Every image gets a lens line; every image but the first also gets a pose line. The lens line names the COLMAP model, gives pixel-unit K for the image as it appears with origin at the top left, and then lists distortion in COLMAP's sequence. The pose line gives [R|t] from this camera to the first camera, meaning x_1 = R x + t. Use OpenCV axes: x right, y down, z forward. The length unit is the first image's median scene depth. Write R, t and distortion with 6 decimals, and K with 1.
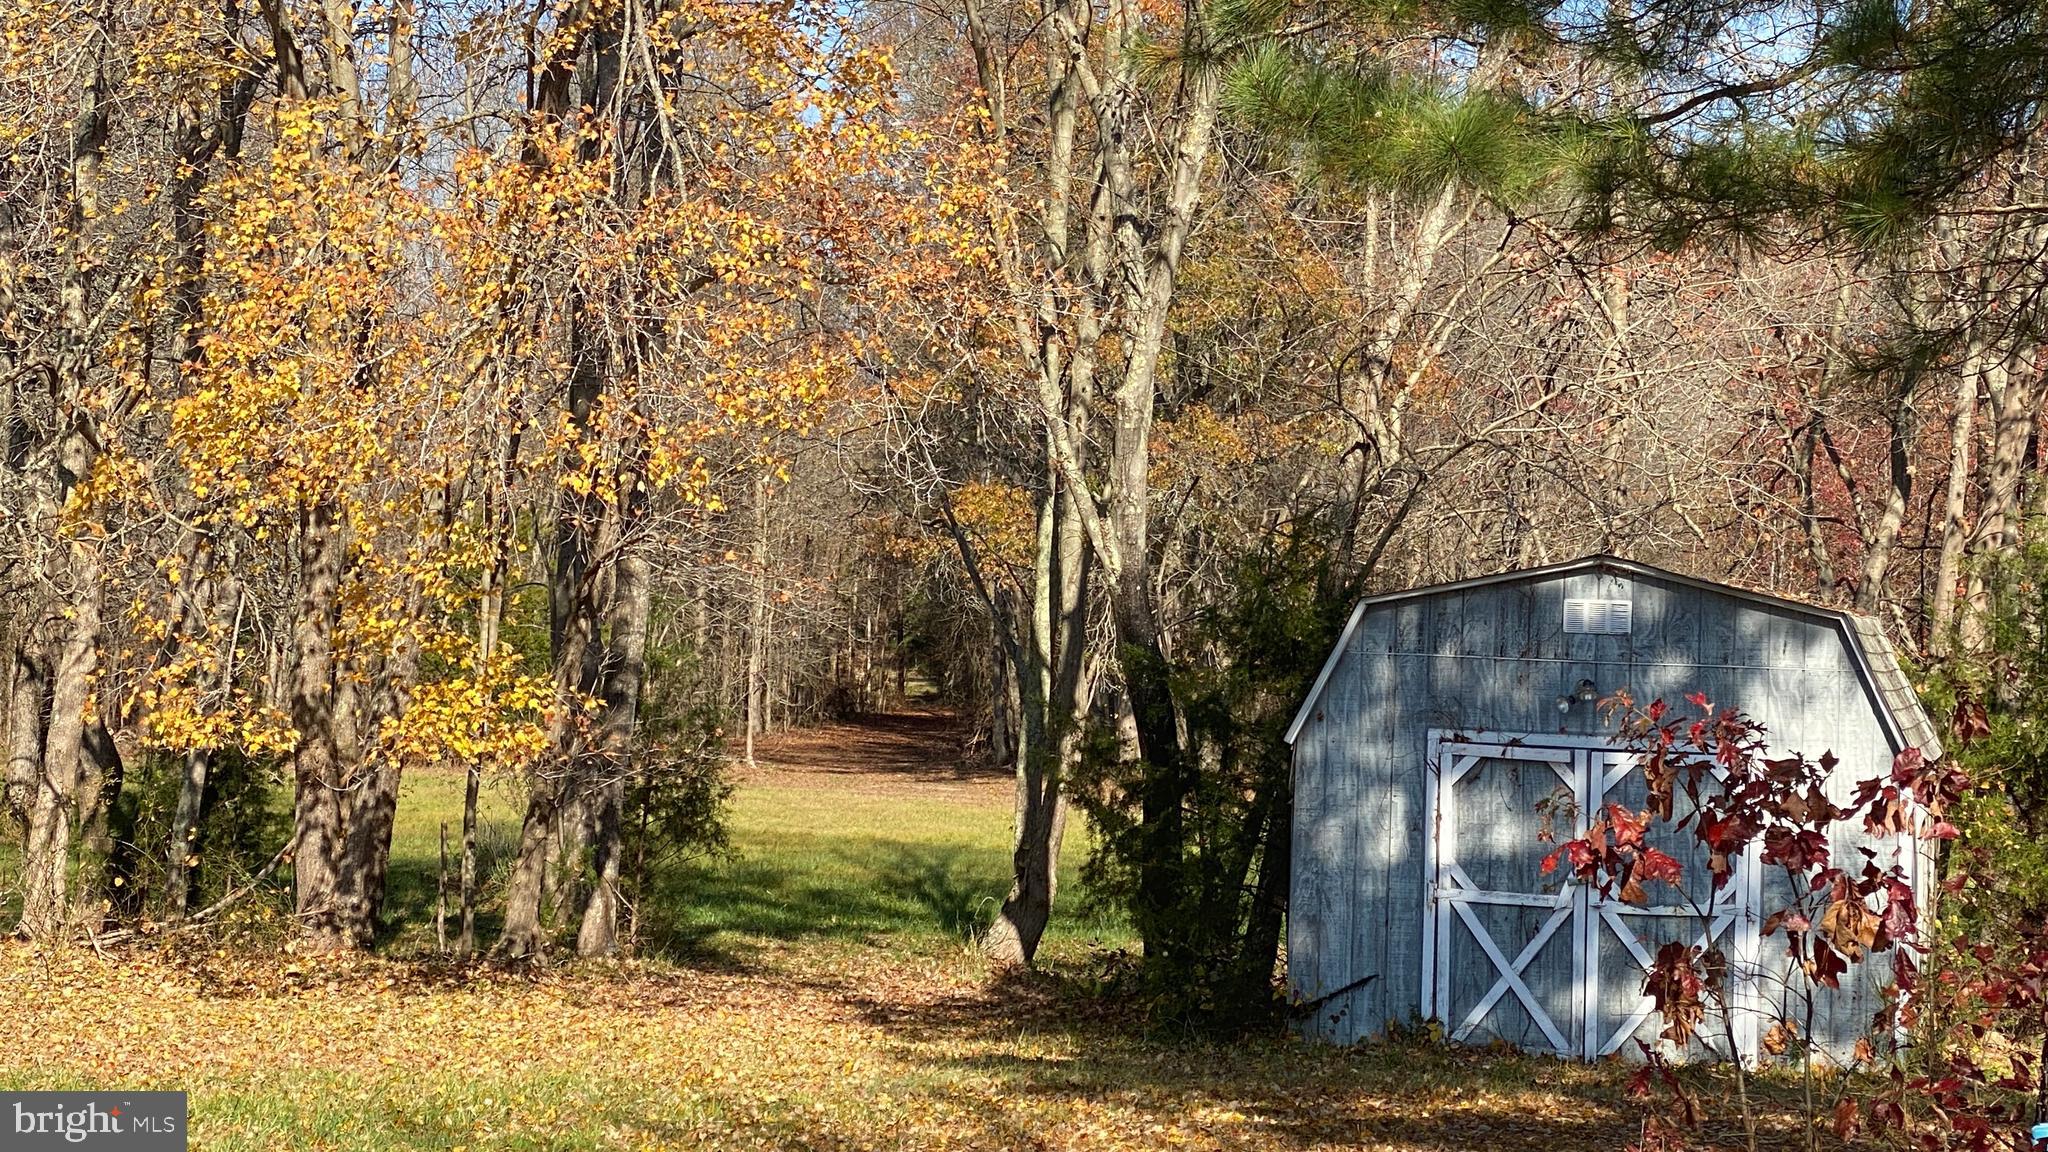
lens RADIAL K [[4371.6, 0, 1108.7], [0, 4371.6, 557.7], [0, 0, 1]] dist [0.035303, 0.000000]
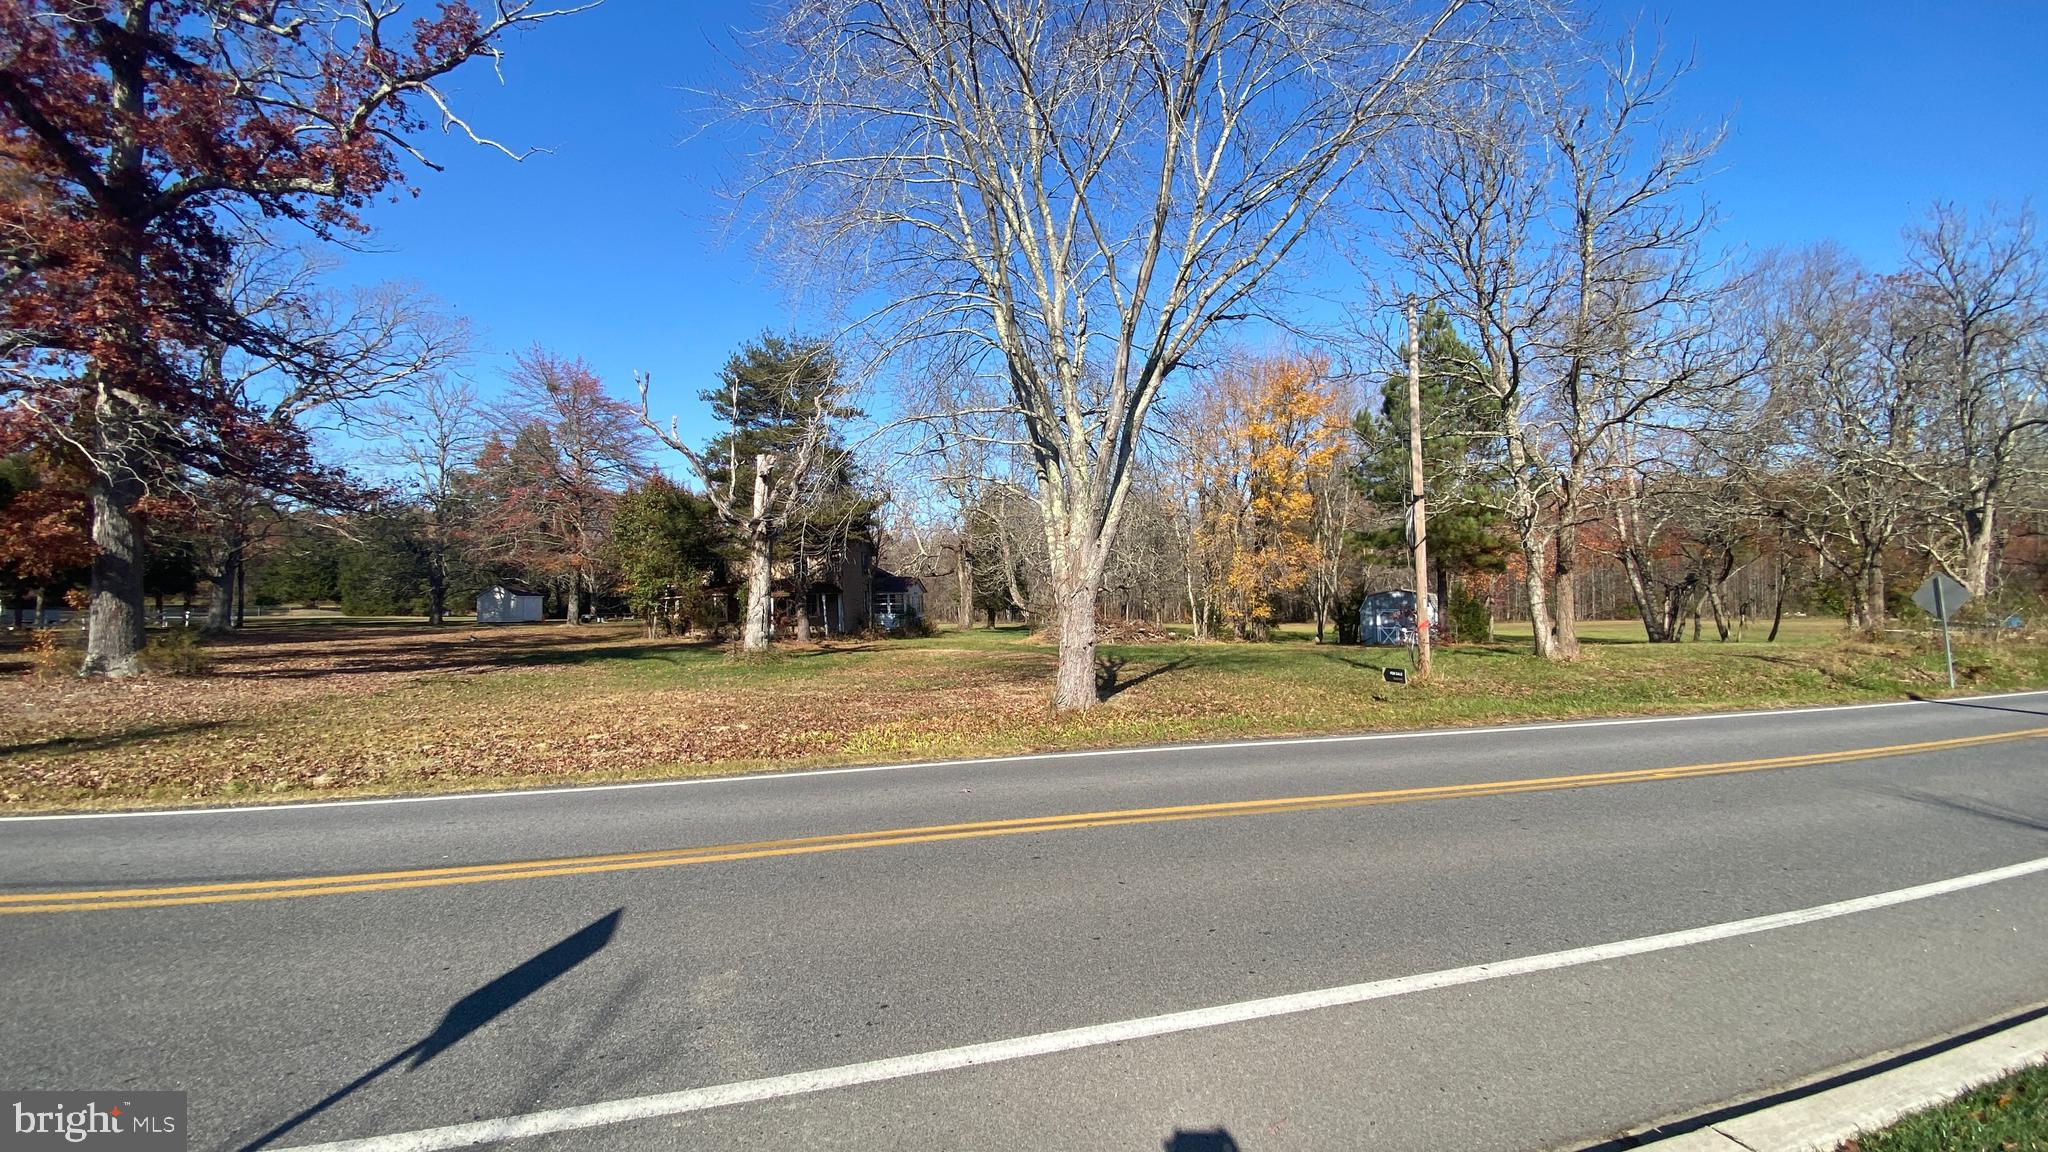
lens RADIAL K [[843.7, 0, 1024.4], [0, 843.7, 570.7], [0, 0, 1]] dist [0.022467, -0.020993]
pose [[0.950225, -0.049816, -0.307557, -0.075760], [0.044809, 0.998723, -0.023327, -0.032025], [0.308326, 0.008385, 0.951244, -0.870078]]
